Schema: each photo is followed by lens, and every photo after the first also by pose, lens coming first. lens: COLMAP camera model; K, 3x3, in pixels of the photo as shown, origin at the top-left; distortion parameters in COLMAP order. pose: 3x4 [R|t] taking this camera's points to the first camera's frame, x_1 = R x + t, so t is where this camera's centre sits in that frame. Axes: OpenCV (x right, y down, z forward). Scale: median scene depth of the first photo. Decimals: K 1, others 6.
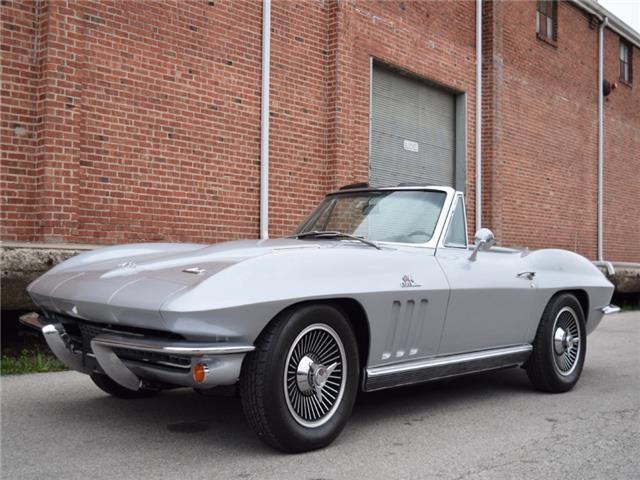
lens RADIAL K [[741.7, 0, 311.0], [0, 741.7, 263.7], [0, 0, 1]] dist [-0.053133, 0.015502]
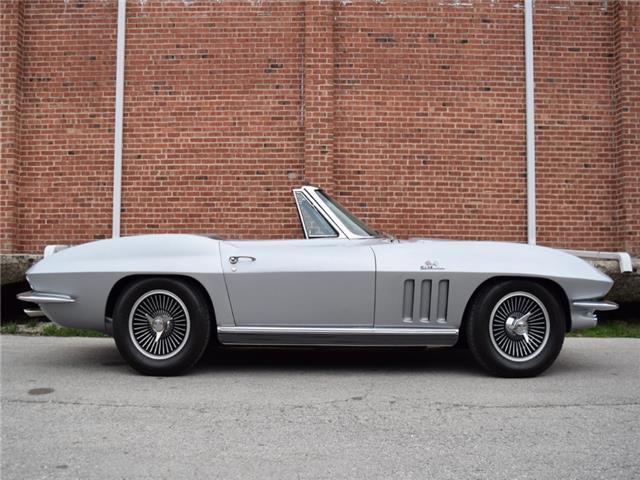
lens RADIAL K [[658.6, 0, 311.2], [0, 658.6, 282.9], [0, 0, 1]] dist [-0.061146, 0.006992]
pose [[0.693498, -0.013630, -0.720330, 0.425324], [0.008419, 0.999906, -0.010815, 0.029451], [0.720409, 0.001436, 0.693548, 0.133256]]
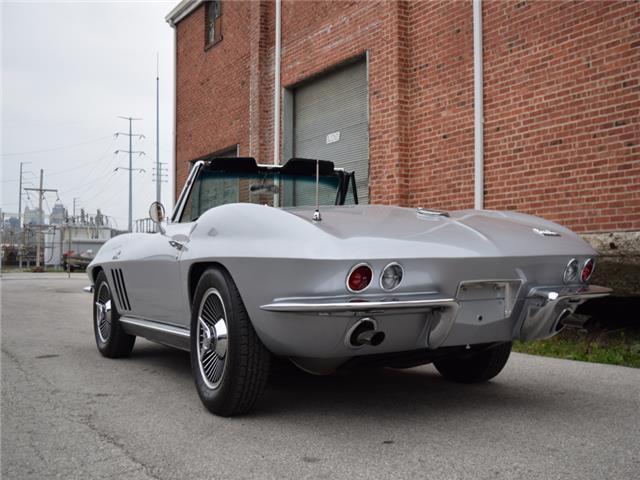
lens RADIAL K [[741.7, 0, 311.0], [0, 741.7, 263.7], [0, 0, 1]] dist [-0.053133, 0.015502]
pose [[-0.278264, -0.025554, -0.960165, 0.532613], [-0.000273, 0.999648, -0.026525, 0.028530], [0.960505, -0.007119, -0.278173, 0.673217]]
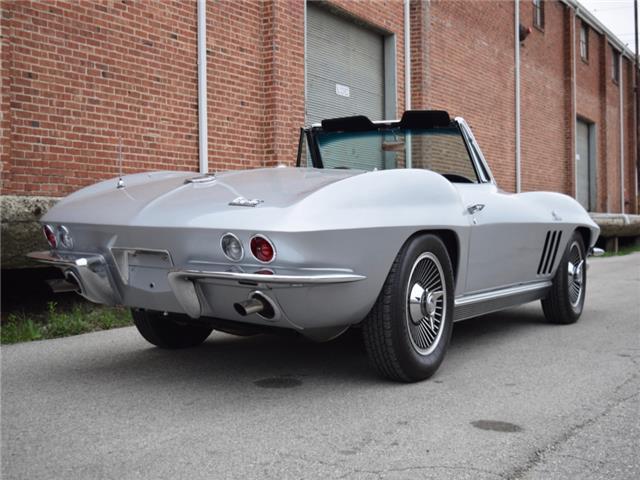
lens RADIAL K [[806.5, 0, 320.3], [0, 806.5, 238.3], [0, 0, 1]] dist [-0.055598, 0.069805]
pose [[0.983473, -0.030327, 0.178494, -0.110024], [0.027961, 0.999485, 0.015753, 0.013167], [-0.178880, -0.010502, 0.983815, 0.015162]]
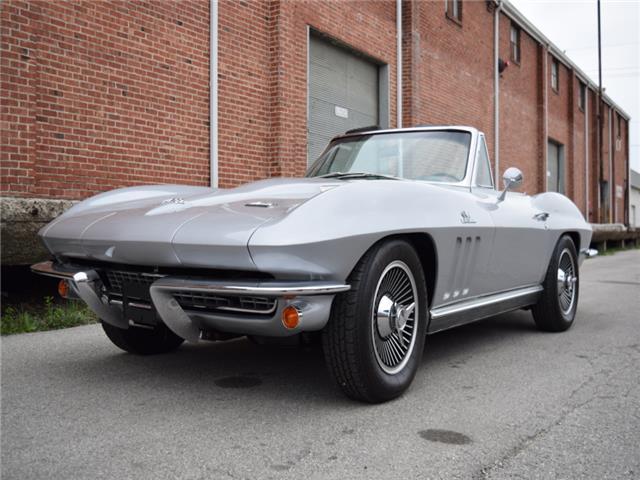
lens RADIAL K [[675.4, 0, 317.4], [0, 675.4, 240.3], [0, 0, 1]] dist [-0.060527, 0.023659]
pose [[0.987508, -0.017770, 0.156563, -0.075944], [0.015647, 0.999768, 0.014777, 0.014517], [-0.156789, -0.012143, 0.987557, 0.066410]]
